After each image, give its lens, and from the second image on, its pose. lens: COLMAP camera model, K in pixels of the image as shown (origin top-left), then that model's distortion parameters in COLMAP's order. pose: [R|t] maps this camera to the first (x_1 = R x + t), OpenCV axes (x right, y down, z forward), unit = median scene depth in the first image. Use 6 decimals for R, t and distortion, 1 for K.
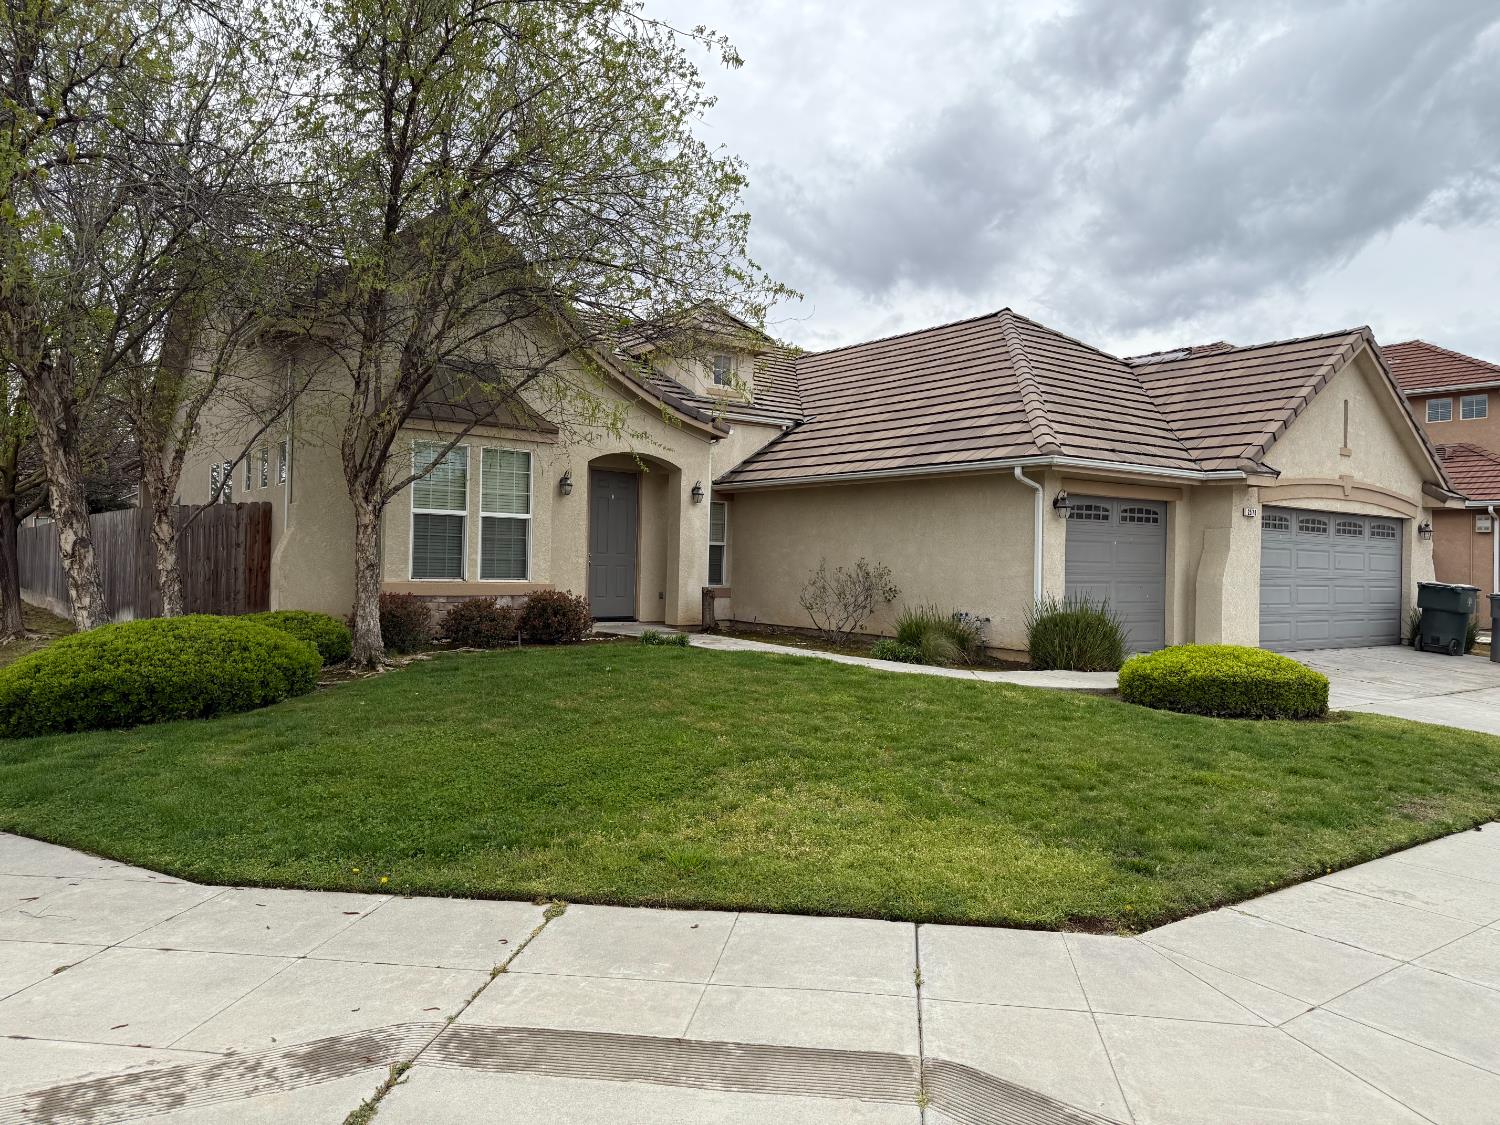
lens RADIAL K [[1032.9, 0, 748.4], [0, 1032.9, 561.0], [0, 0, 1]] dist [0.026994, -0.035218]
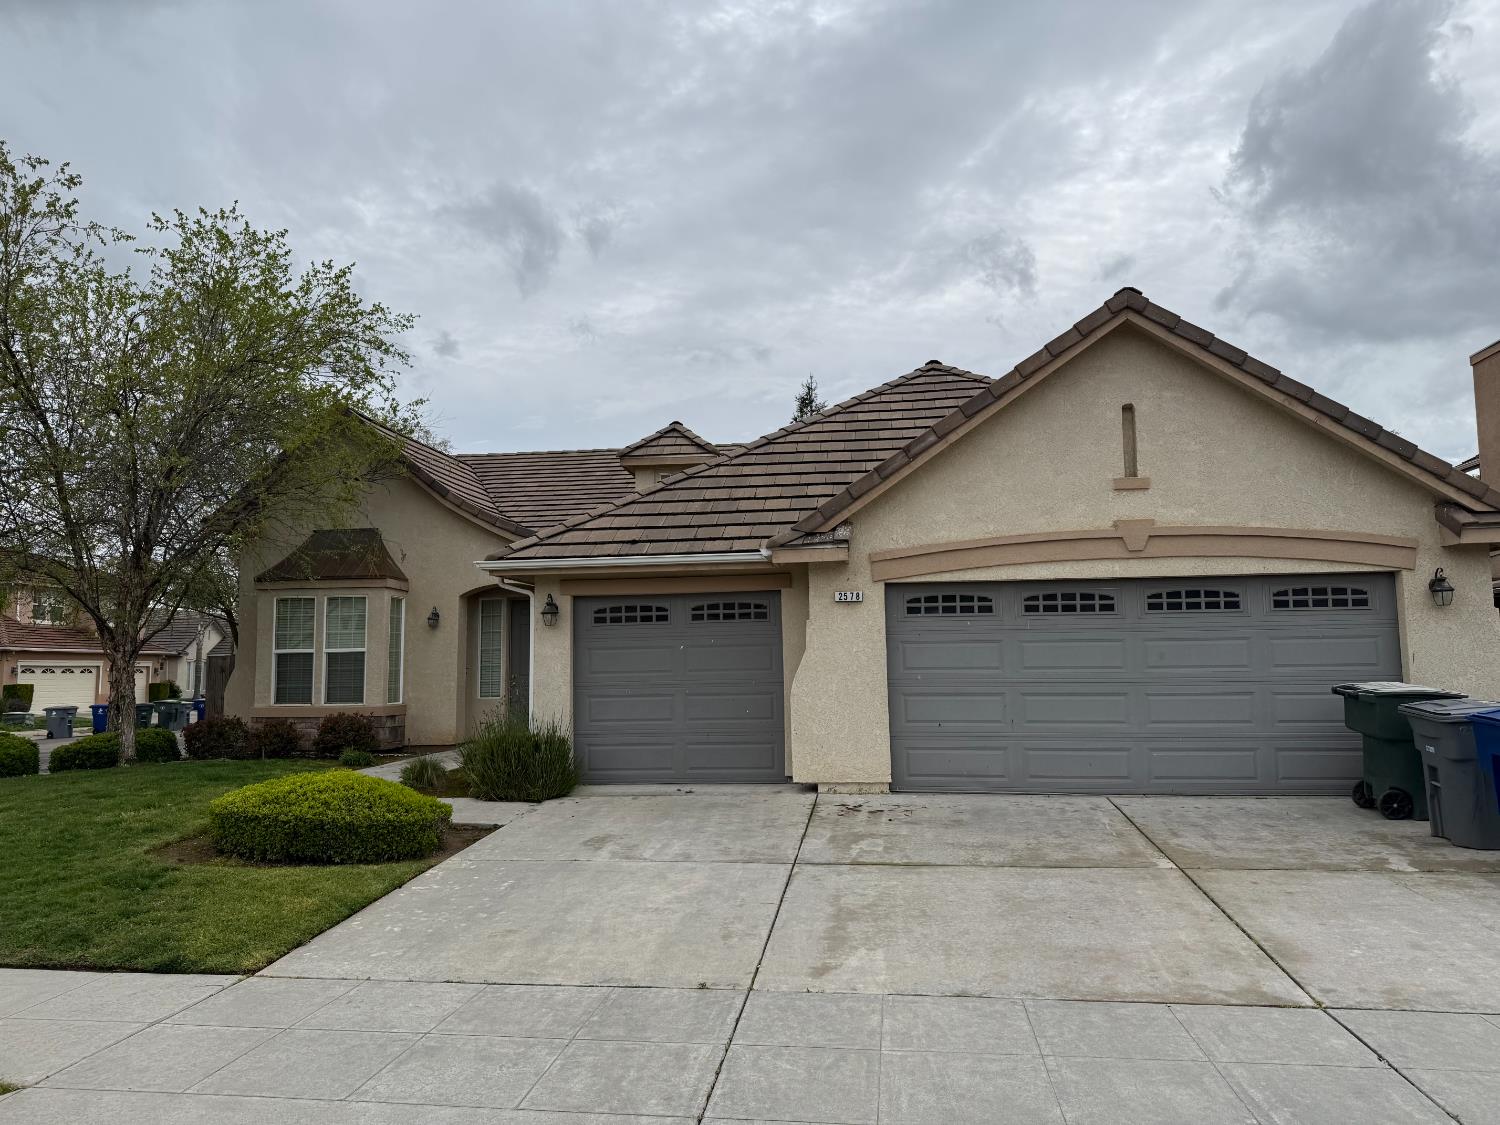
lens RADIAL K [[1032.9, 0, 749.4], [0, 1032.9, 562.9], [0, 0, 1]] dist [0.026994, -0.035218]
pose [[0.733178, -0.105248, -0.671843, 0.909535], [0.028135, 0.991800, -0.124668, 0.018598], [0.679455, 0.072501, 0.730127, 0.412013]]
